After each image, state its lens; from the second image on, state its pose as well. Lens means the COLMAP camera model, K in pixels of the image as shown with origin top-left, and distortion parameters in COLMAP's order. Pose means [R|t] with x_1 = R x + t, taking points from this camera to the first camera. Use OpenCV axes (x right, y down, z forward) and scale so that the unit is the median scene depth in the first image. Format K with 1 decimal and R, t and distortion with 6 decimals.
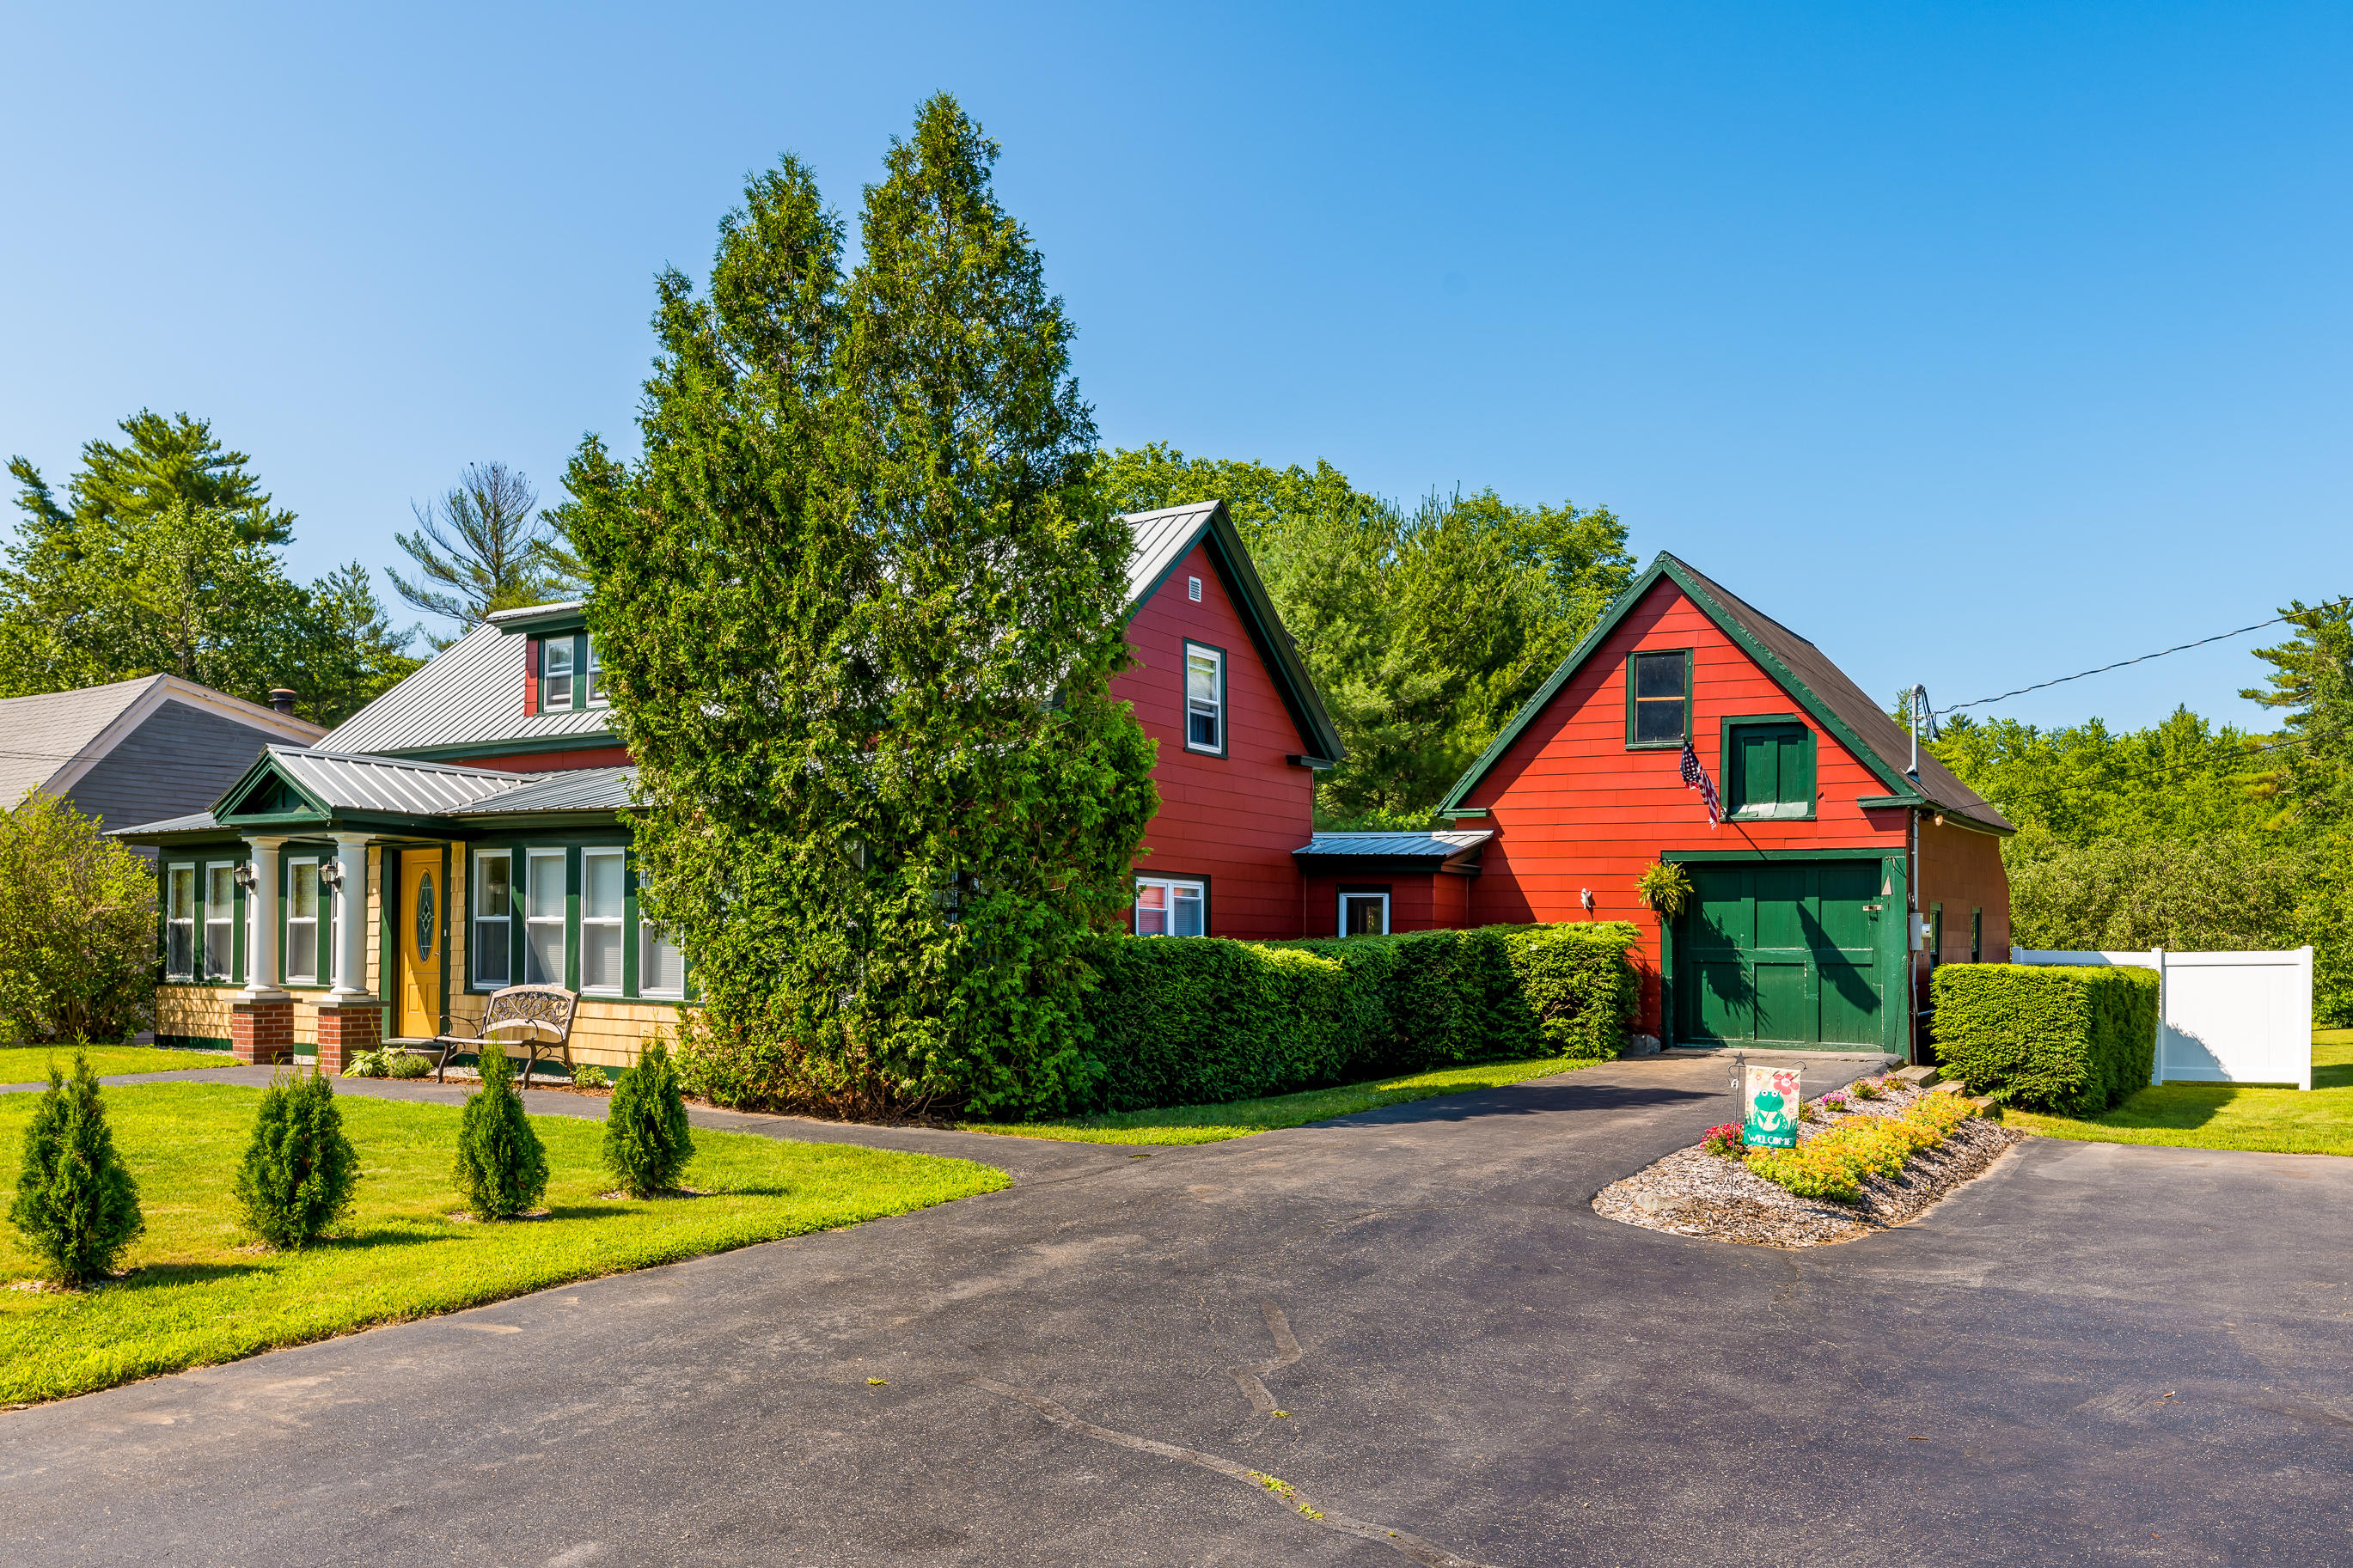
lens RADIAL K [[1449.1, 0, 1176.5], [0, 1449.1, 805.1], [0, 0, 1]] dist [-0.004047, 0.000725]
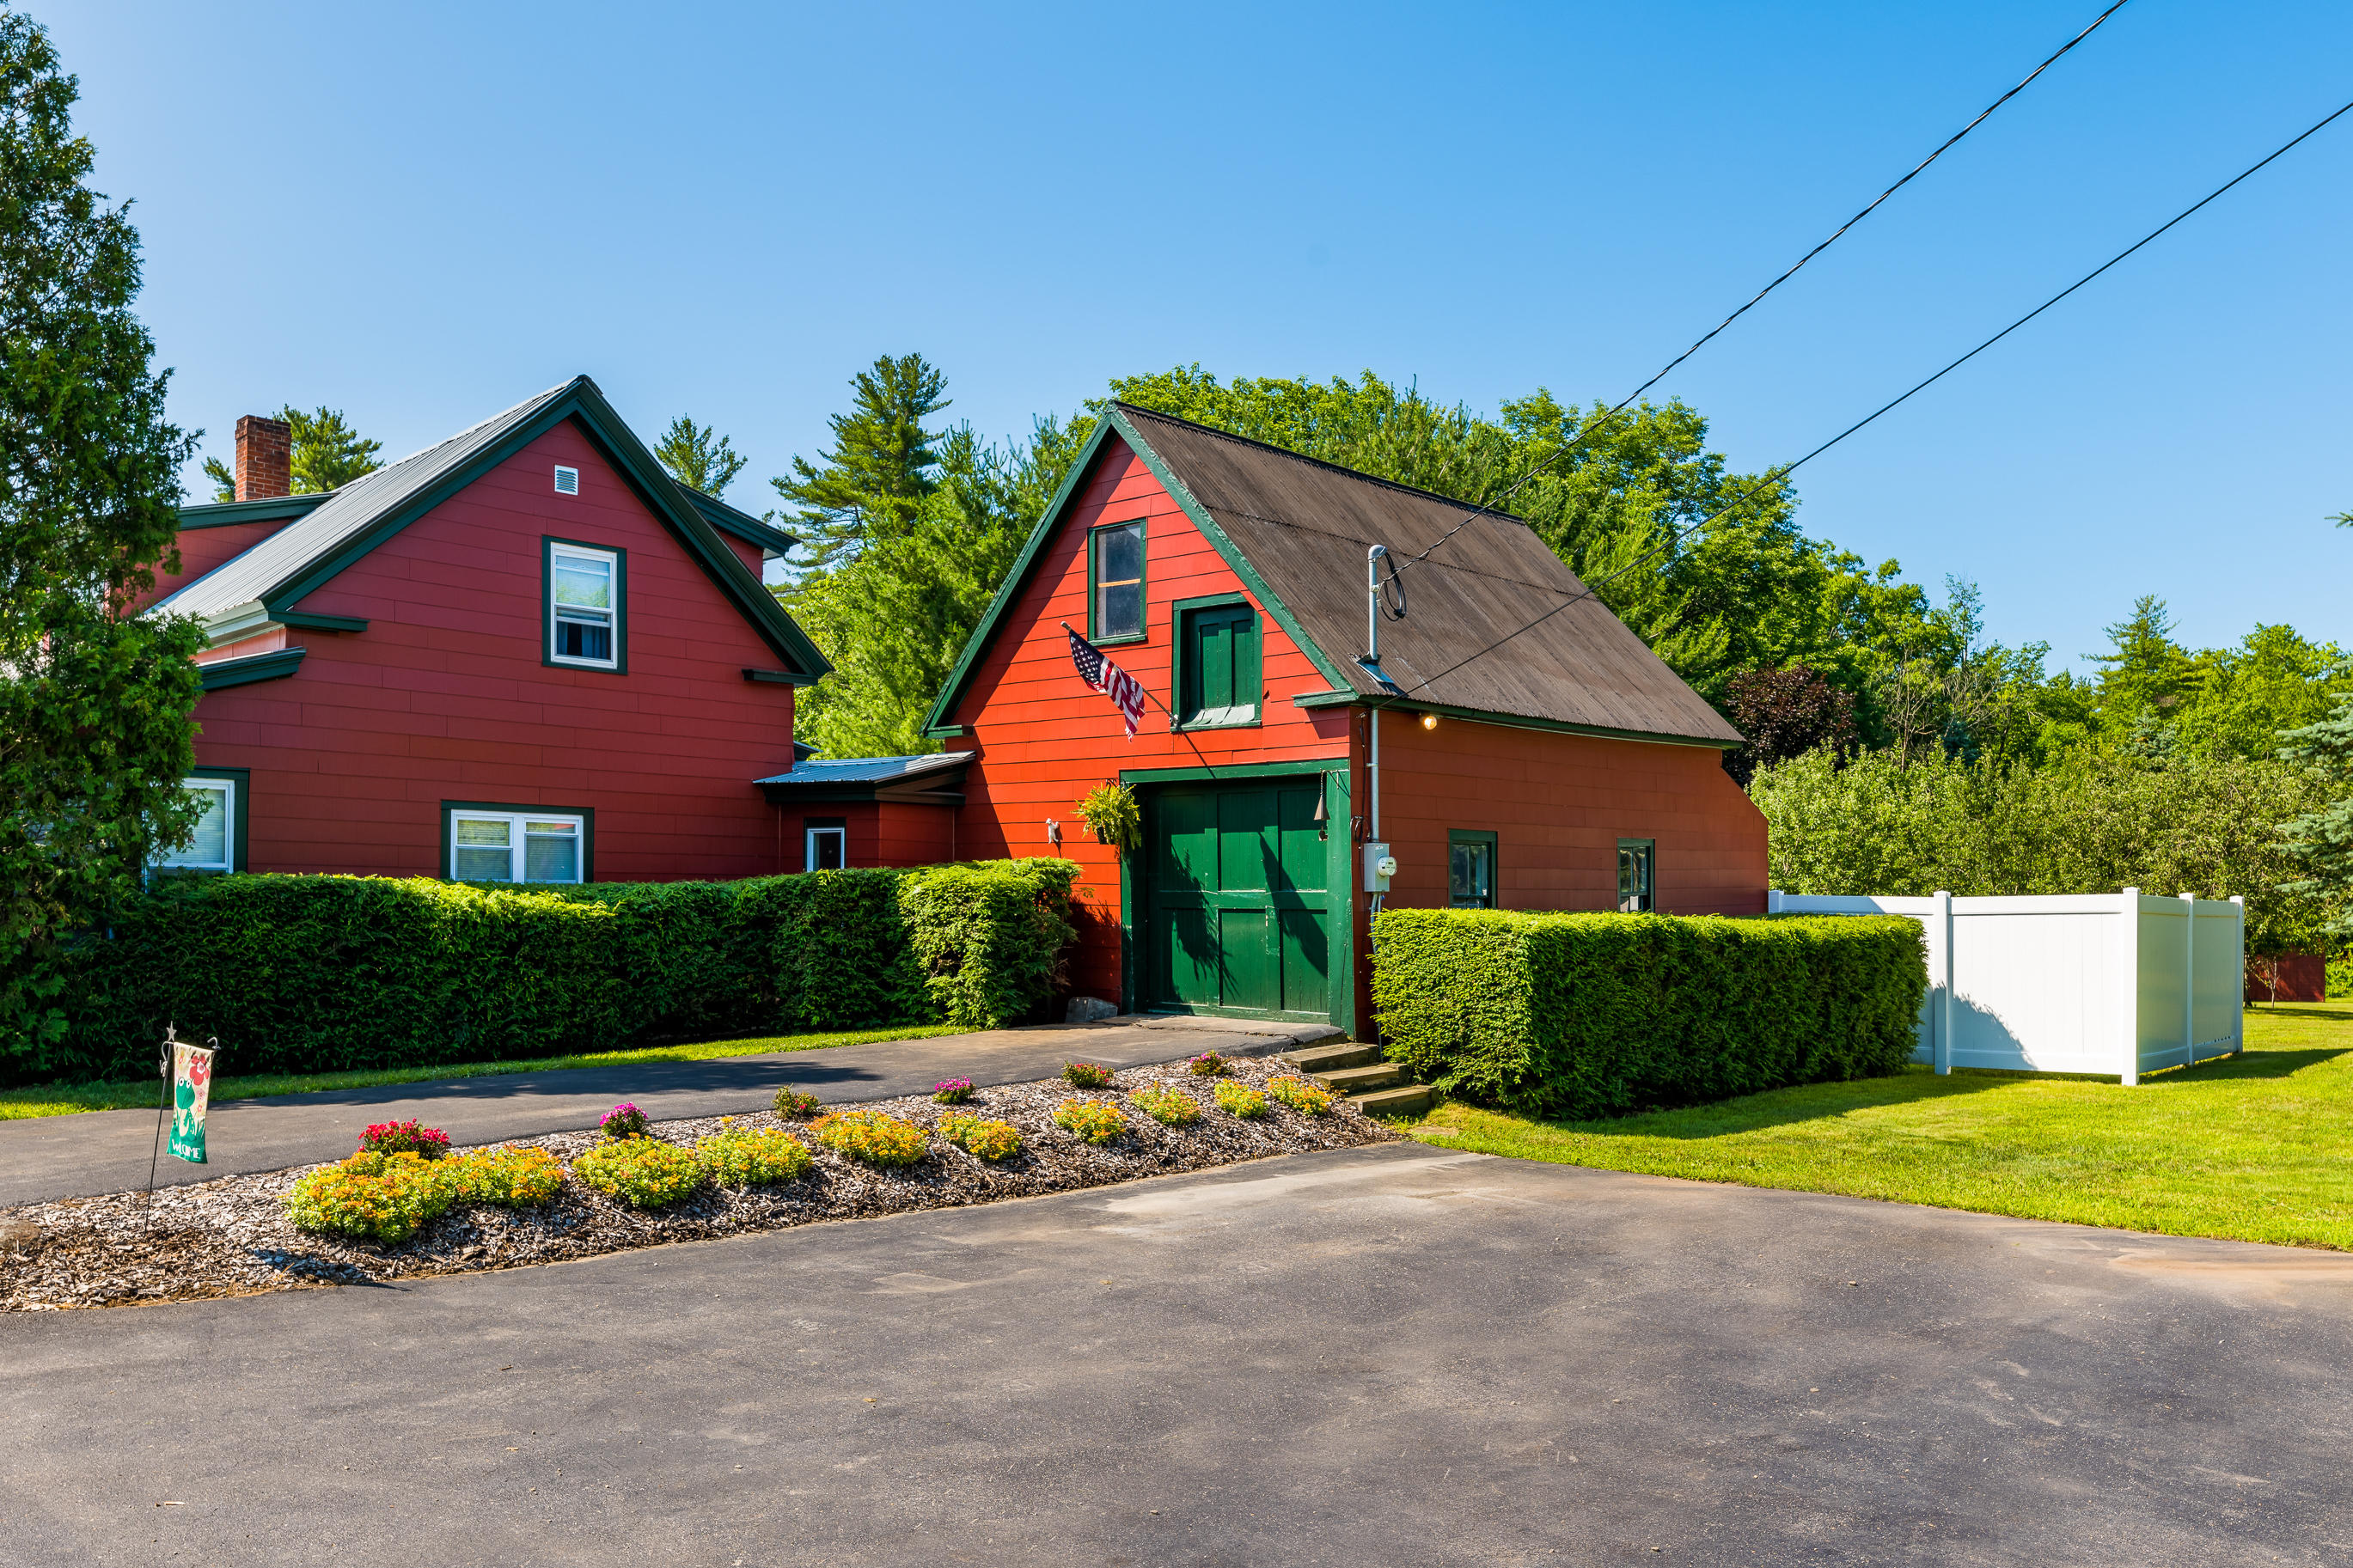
lens RADIAL K [[1456.6, 0, 1179.7], [0, 1456.6, 770.5], [0, 0, 1]] dist [-0.002805, 0.001934]
pose [[0.979070, -0.019326, -0.202605, 0.545652], [0.020881, 0.999767, 0.005538, 0.028296], [0.202451, -0.009653, 0.979245, 0.215478]]
